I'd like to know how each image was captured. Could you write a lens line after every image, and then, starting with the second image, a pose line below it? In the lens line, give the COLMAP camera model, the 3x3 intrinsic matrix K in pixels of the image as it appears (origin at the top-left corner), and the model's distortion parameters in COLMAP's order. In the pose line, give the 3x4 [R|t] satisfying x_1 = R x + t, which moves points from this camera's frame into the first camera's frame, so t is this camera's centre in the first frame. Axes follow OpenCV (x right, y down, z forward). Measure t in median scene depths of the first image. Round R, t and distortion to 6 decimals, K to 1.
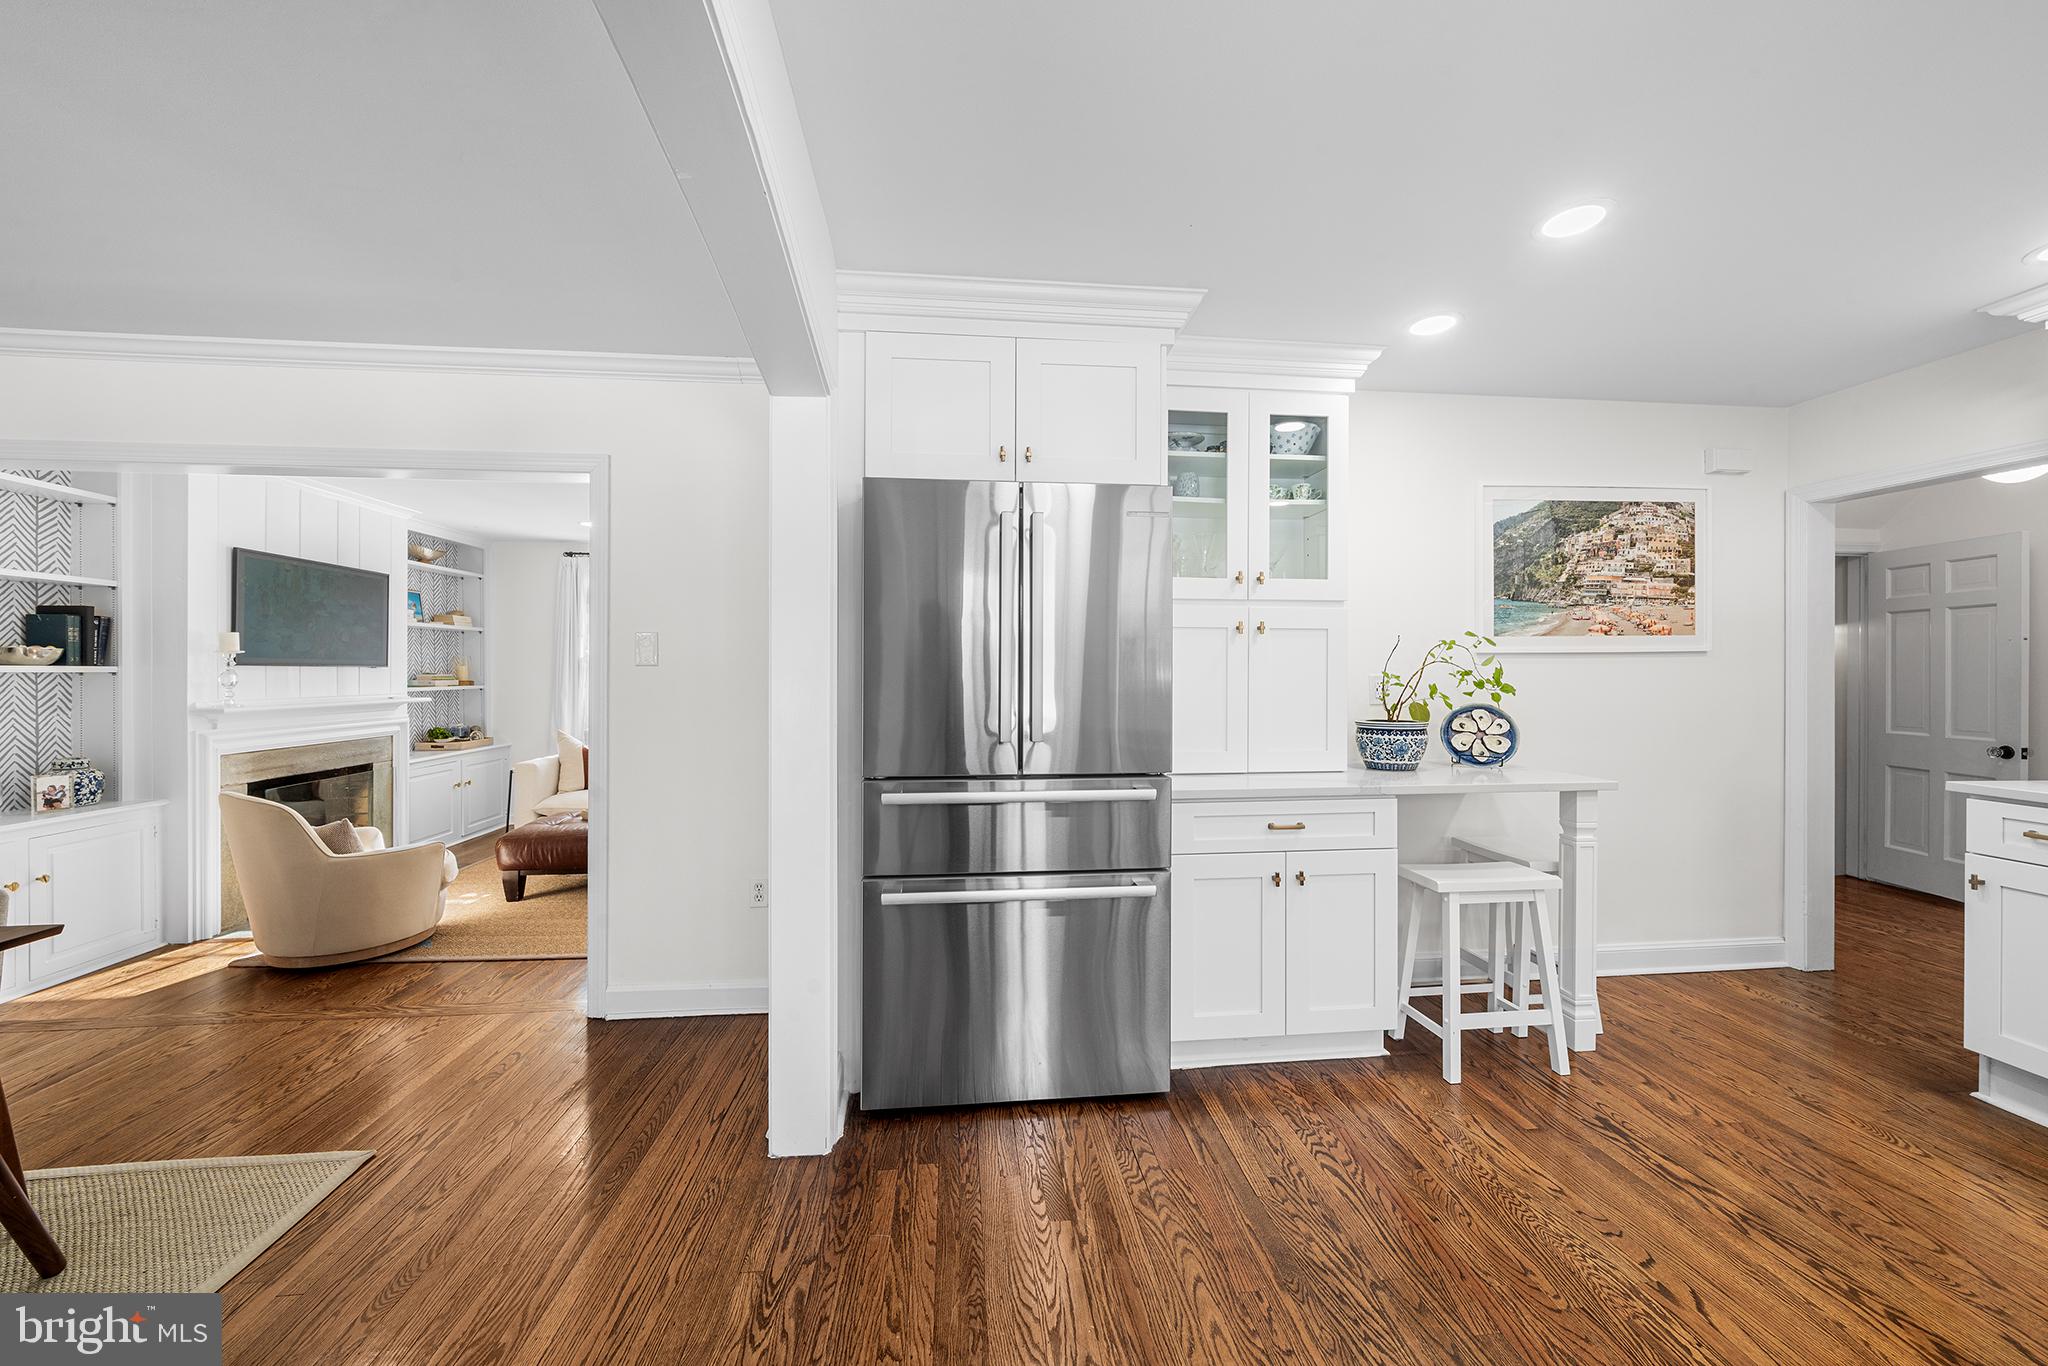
lens RADIAL K [[754.4, 0, 1025.5], [0, 754.4, 671.4], [0, 0, 1]] dist [0.000211, 0.000255]
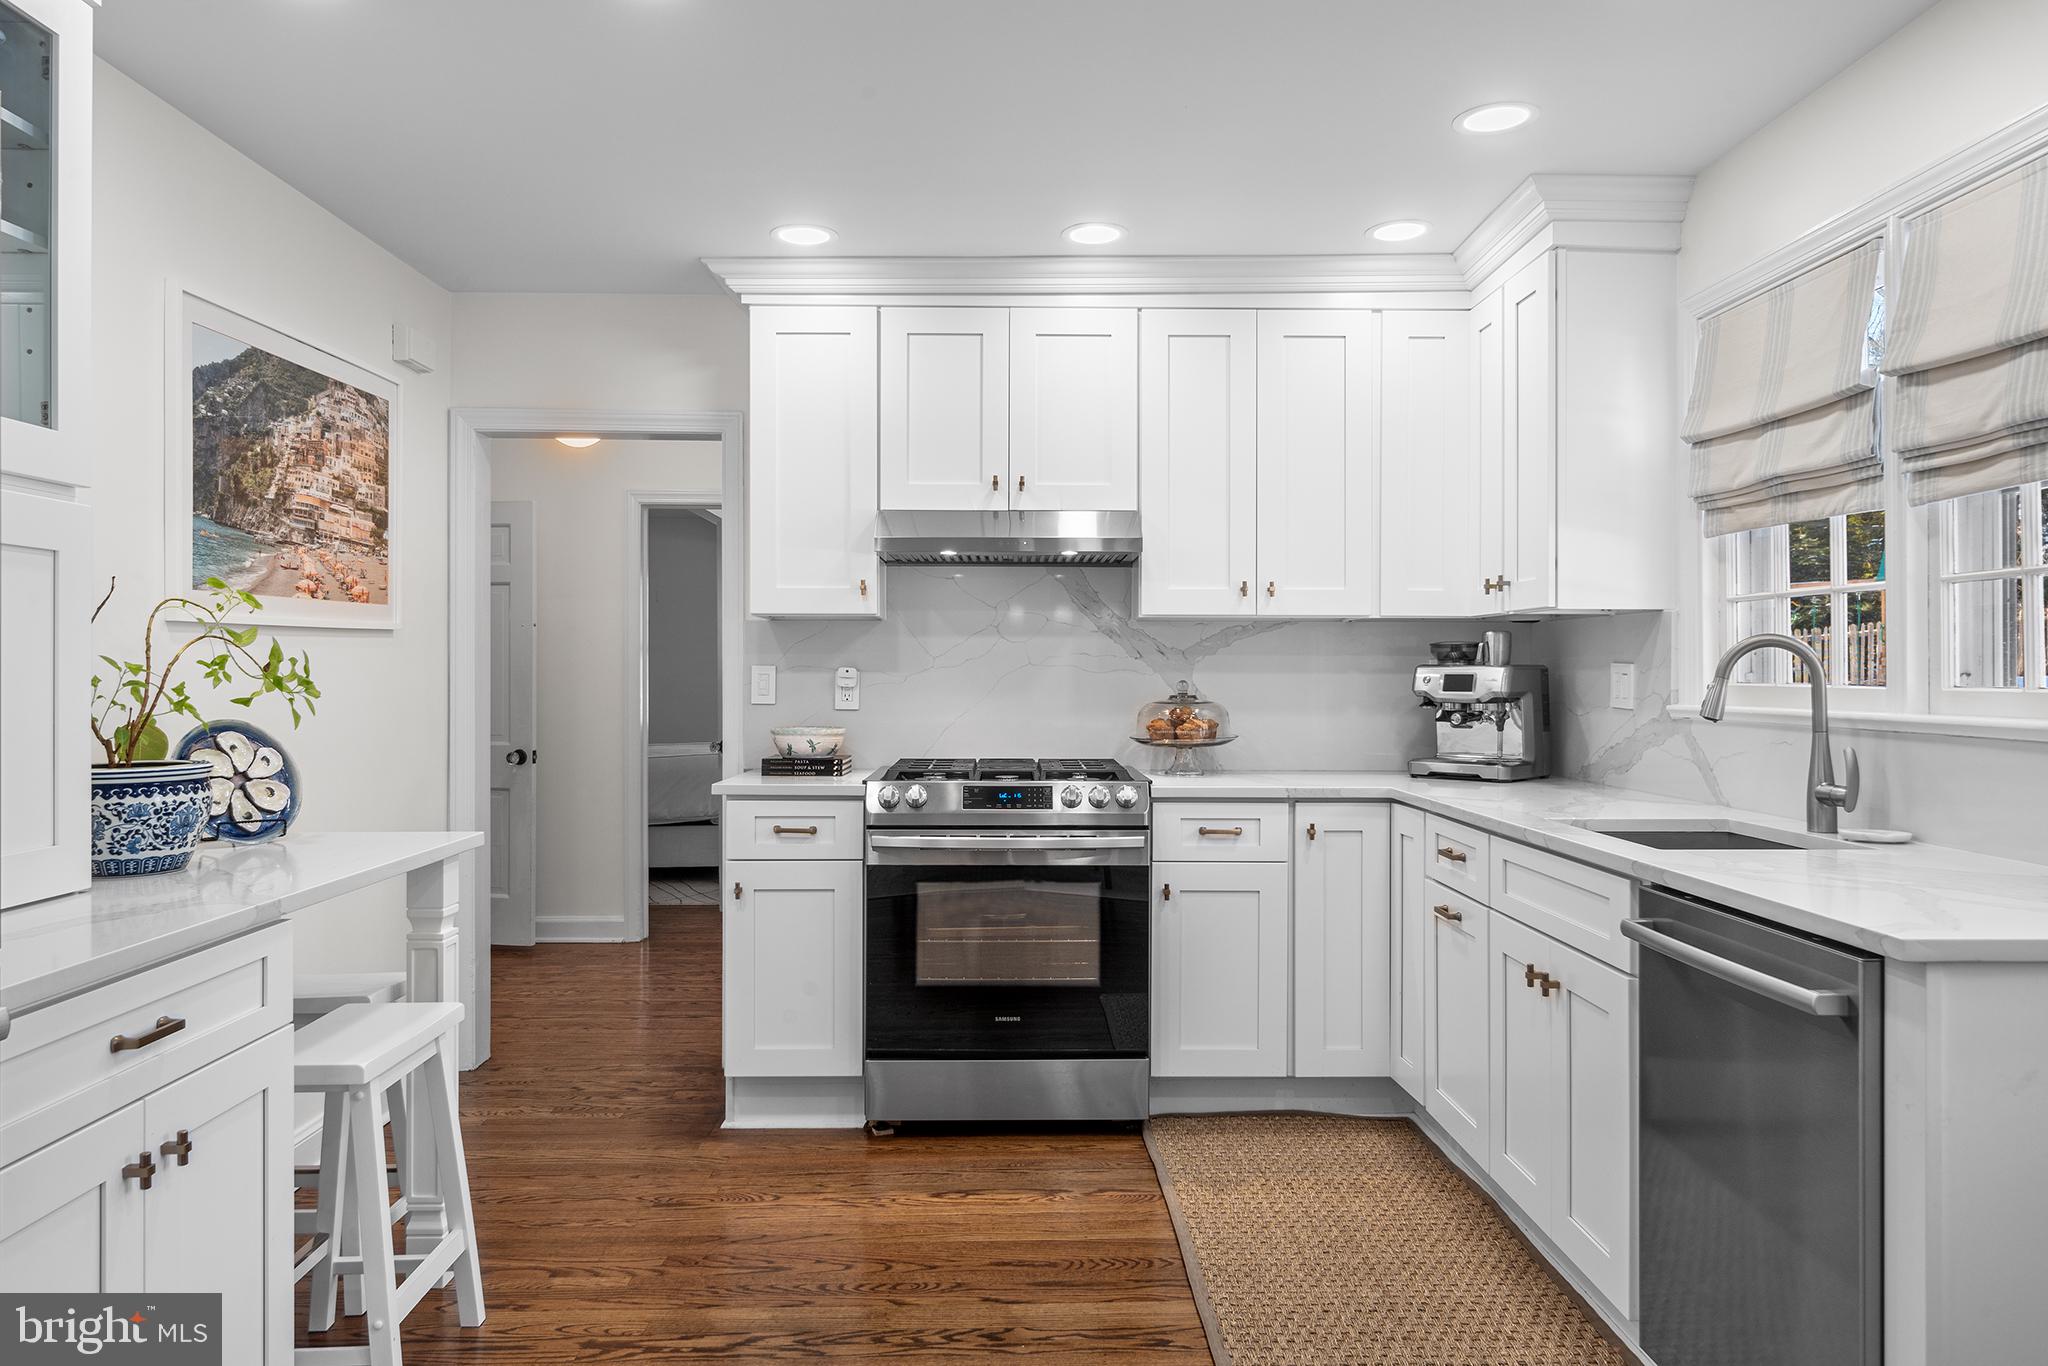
lens RADIAL K [[1394.8, 0, 1032.3], [0, 1394.8, 669.5], [0, 0, 1]] dist [-0.001295, 0.007401]
pose [[0.084466, -0.001286, 0.996426, -0.302613], [-0.000721, 0.999999, 0.001351, 0.006736], [-0.996426, -0.000832, 0.084465, 0.387142]]
